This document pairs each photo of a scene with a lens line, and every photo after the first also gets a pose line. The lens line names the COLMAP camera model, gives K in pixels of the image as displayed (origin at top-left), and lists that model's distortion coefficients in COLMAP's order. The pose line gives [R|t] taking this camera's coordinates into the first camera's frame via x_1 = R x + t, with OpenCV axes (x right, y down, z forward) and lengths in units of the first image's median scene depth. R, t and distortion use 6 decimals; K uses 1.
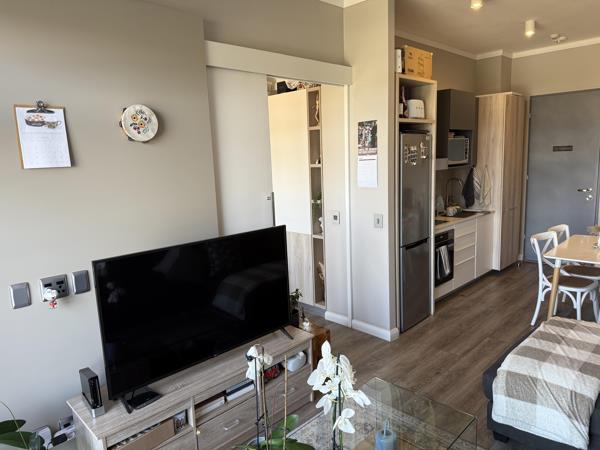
lens RADIAL K [[417.0, 0, 296.7], [0, 417.0, 222.8], [0, 0, 1]] dist [0.058091, -0.075218]
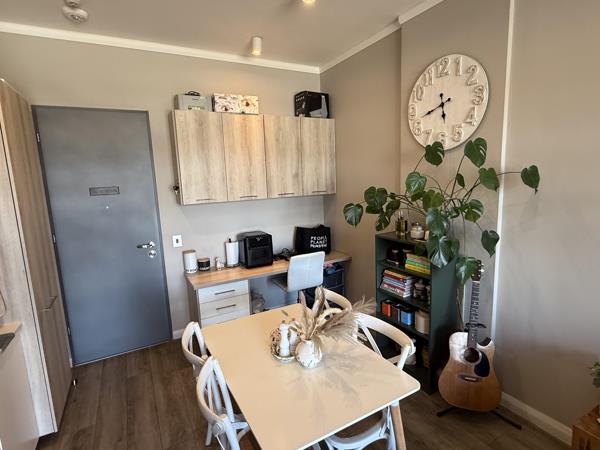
lens RADIAL K [[317.5, 0, 302.4], [0, 317.5, 223.2], [0, 0, 1]] dist [-0.004074, 0.001272]
pose [[0.273372, -0.116649, 0.954809, 0.315028], [0.178627, 0.981511, 0.068768, -0.145288], [-0.945177, 0.151755, 0.289154, 0.786801]]
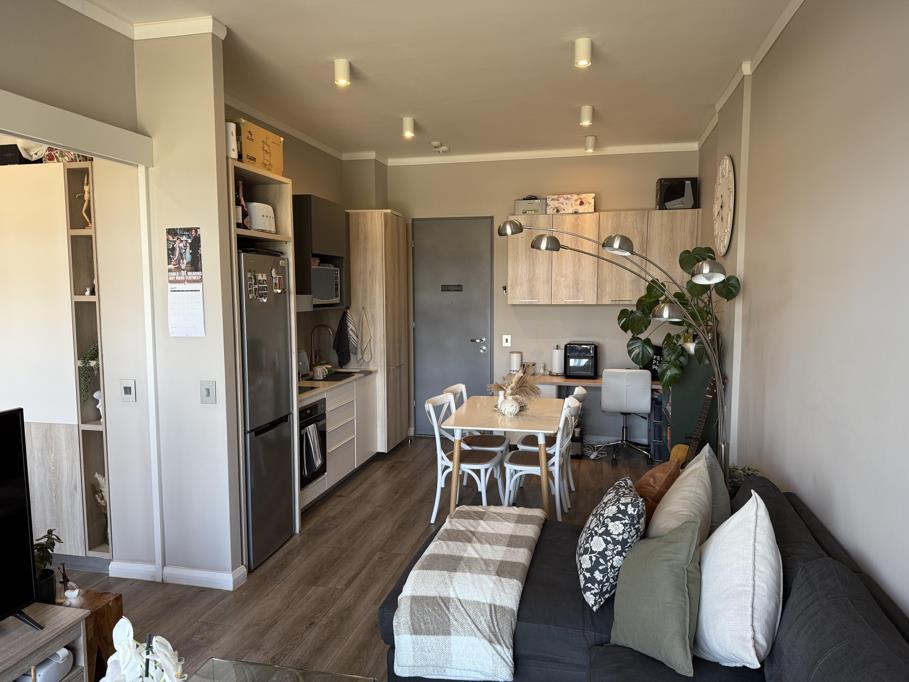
lens RADIAL K [[631.7, 0, 456.9], [0, 631.7, 345.4], [0, 0, 1]] dist [0.058091, -0.075218]
pose [[0.839892, -0.013986, 0.542573, -0.000846], [0.055734, 0.996606, -0.060587, 0.003669], [-0.539884, 0.081126, 0.837821, 0.025028]]
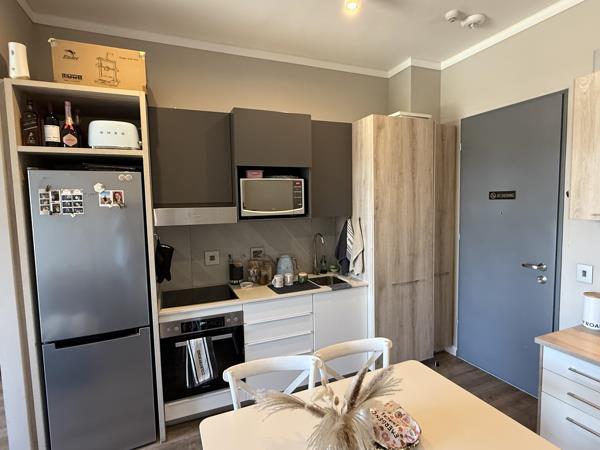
lens RADIAL K [[317.5, 0, 299.7], [0, 317.5, 225.3], [0, 0, 1]] dist [-0.004074, 0.001272]
pose [[0.926826, 0.048299, -0.372373, 0.749440], [-0.072936, 0.995962, -0.052352, -0.120114], [0.368340, 0.075681, 0.926606, 0.643472]]
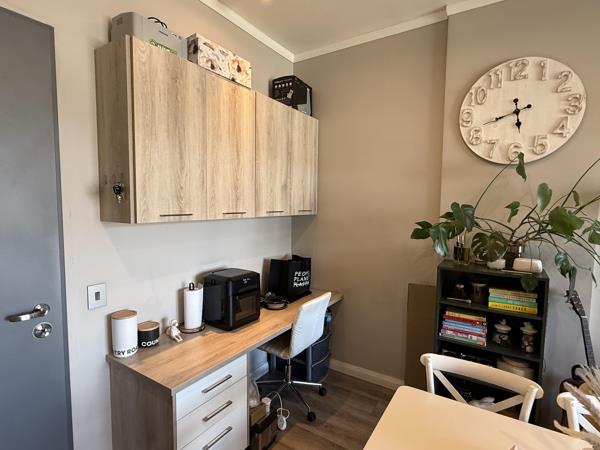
lens RADIAL K [[317.5, 0, 302.6], [0, 317.5, 224.6], [0, 0, 1]] dist [-0.004074, 0.001272]
pose [[-0.213524, -0.035115, 0.976307, 0.545484], [0.149703, 0.986375, 0.068218, -0.181742], [-0.965400, 0.160722, -0.205358, 1.147515]]
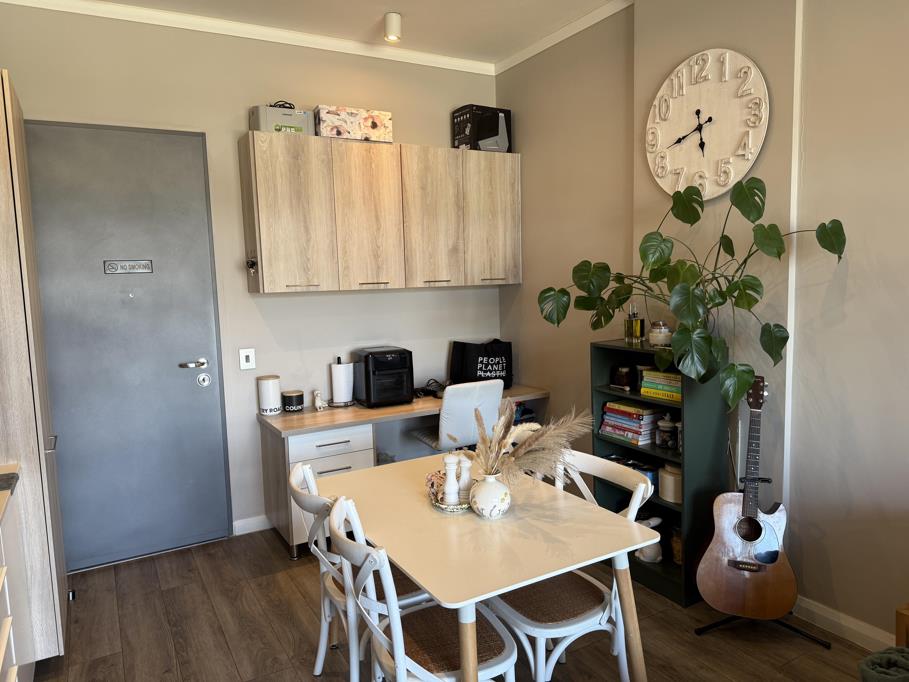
lens RADIAL K [[631.7, 0, 459.7], [0, 631.7, 339.6], [0, 0, 1]] dist [0.058091, -0.075218]
pose [[0.253318, -0.070260, 0.964828, 0.179194], [0.170745, 0.984948, 0.026896, -0.100922], [-0.952195, 0.157927, 0.261502, 0.787209]]
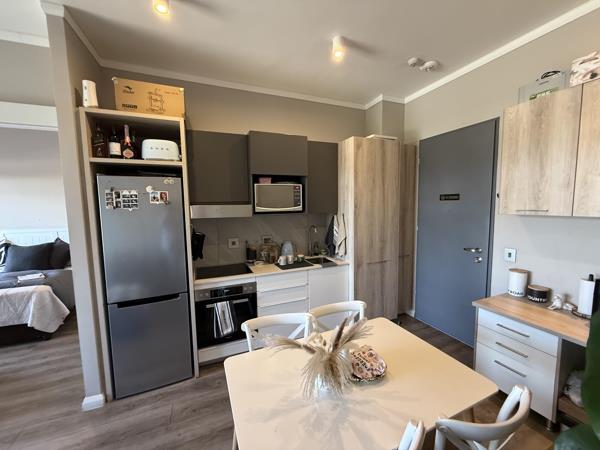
lens RADIAL K [[237.0, 0, 298.4], [0, 237.0, 224.7], [0, 0, 1]] dist [-0.002886, -0.000306]
pose [[0.925708, 0.055865, -0.374092, 0.752030], [-0.077243, 0.996111, -0.042388, -0.110326], [0.370269, 0.068135, 0.926423, 0.641776]]
